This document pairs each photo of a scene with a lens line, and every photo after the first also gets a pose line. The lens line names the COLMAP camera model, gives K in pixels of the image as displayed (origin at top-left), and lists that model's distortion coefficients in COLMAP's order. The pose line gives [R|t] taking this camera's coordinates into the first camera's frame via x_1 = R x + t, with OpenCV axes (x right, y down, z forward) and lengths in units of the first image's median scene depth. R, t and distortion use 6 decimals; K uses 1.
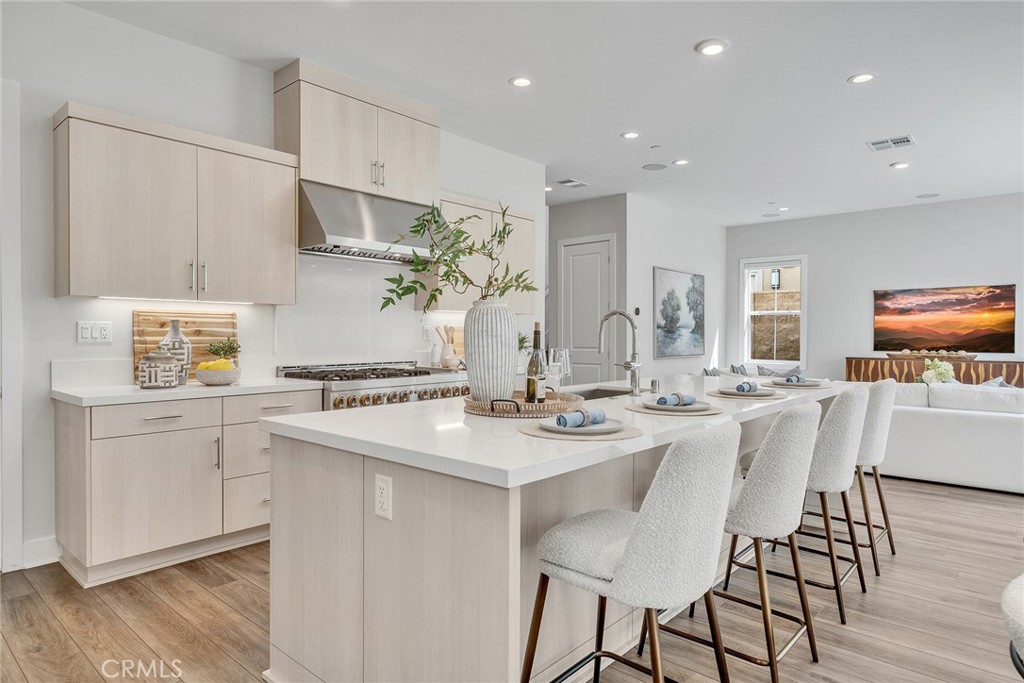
lens RADIAL K [[597.7, 0, 506.9], [0, 597.7, 339.8], [0, 0, 1]] dist [0.002541, 0.000301]
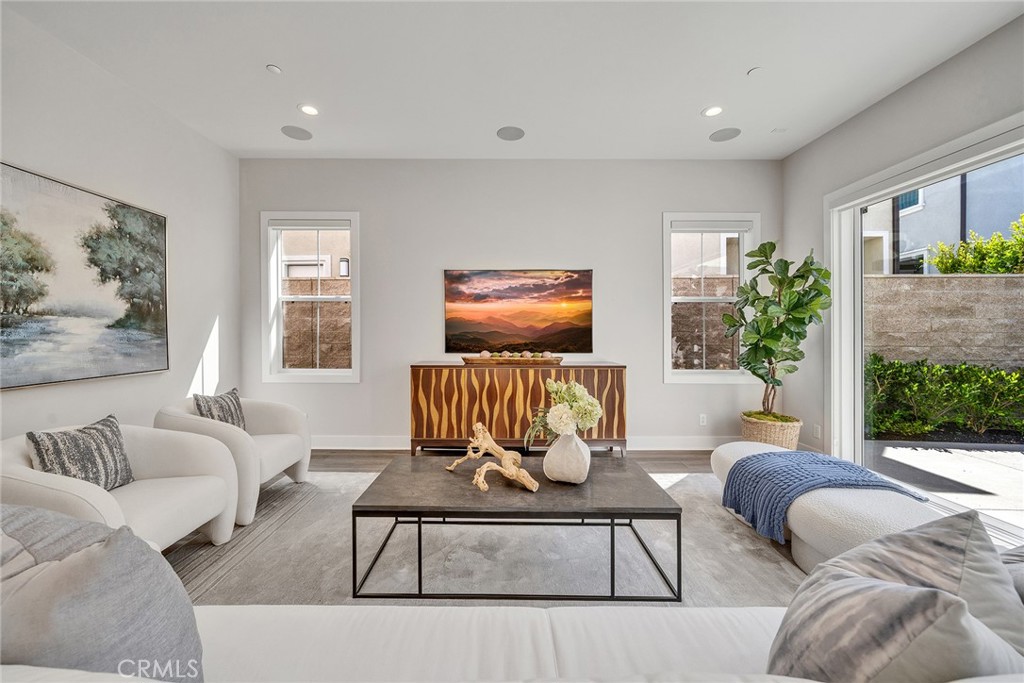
lens RADIAL K [[393.4, 0, 498.6], [0, 393.4, 330.3], [0, 0, 1]] dist [-0.000919, 0.000067]
pose [[0.745198, -0.003012, 0.666837, 0.706588], [0.008075, 0.999957, -0.004507, -0.011685], [-0.666794, 0.008744, 0.745190, 1.231958]]
